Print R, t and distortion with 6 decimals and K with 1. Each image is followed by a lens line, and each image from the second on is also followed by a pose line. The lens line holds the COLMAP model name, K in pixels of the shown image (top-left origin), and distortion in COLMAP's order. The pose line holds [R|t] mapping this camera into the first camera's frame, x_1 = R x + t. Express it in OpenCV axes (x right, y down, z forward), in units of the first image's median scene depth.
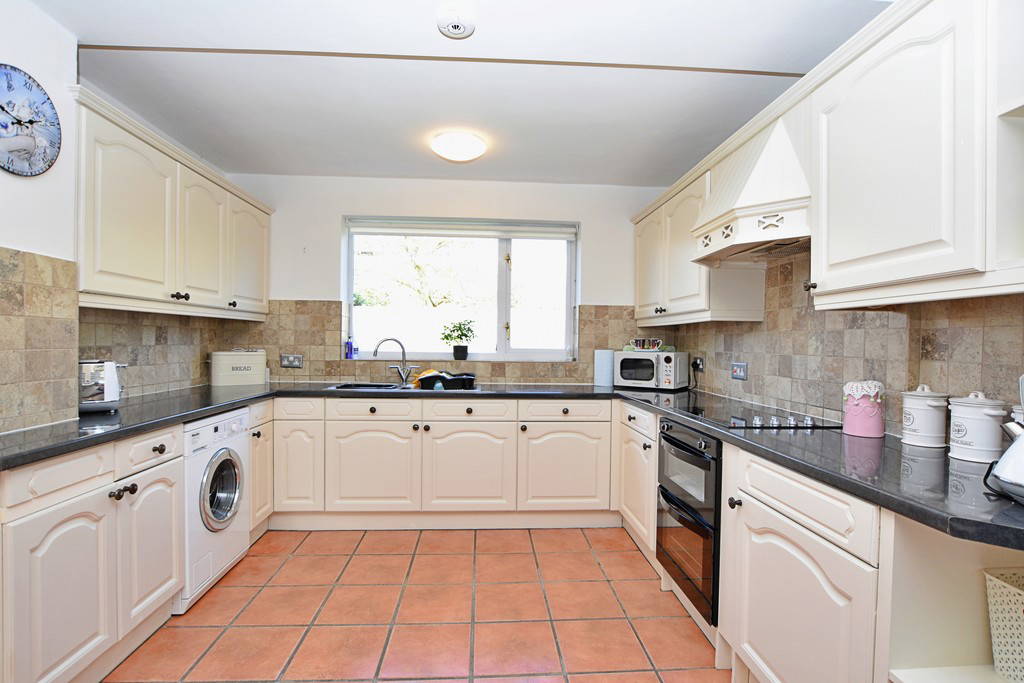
lens RADIAL K [[490.1, 0, 509.4], [0, 490.1, 348.5], [0, 0, 1]] dist [-0.024230, 0.001081]
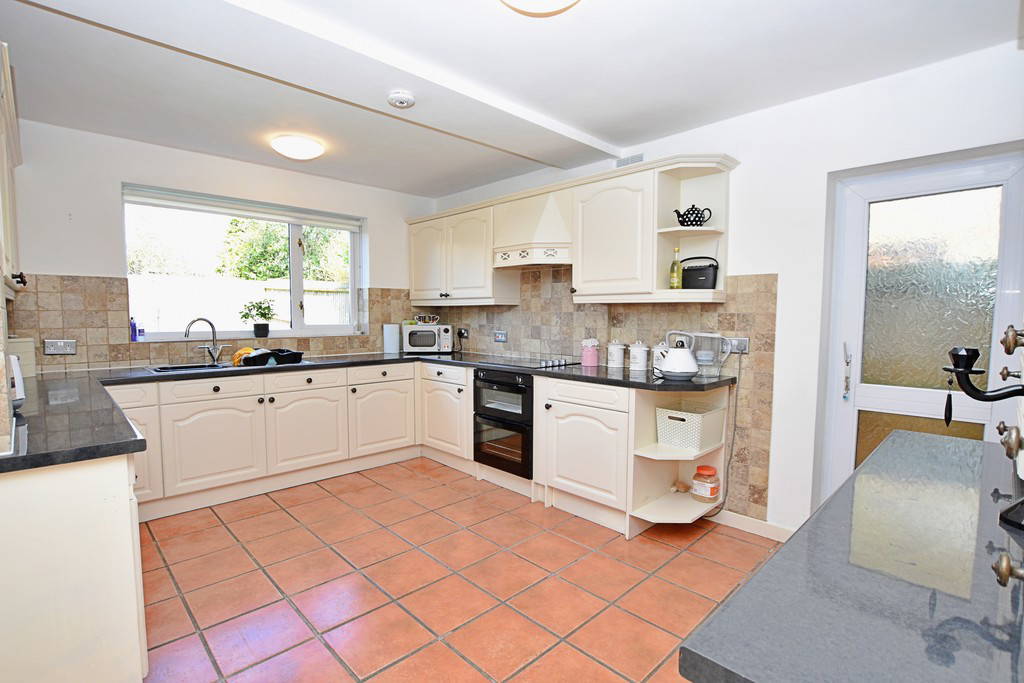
lens RADIAL K [[490.1, 0, 509.4], [0, 490.1, 348.5], [0, 0, 1]] dist [-0.024230, 0.001081]
pose [[0.758191, -0.056580, 0.649573, -0.444725], [0.015311, 0.997498, 0.069014, -0.019737], [-0.651853, -0.042380, 0.757160, -0.167257]]
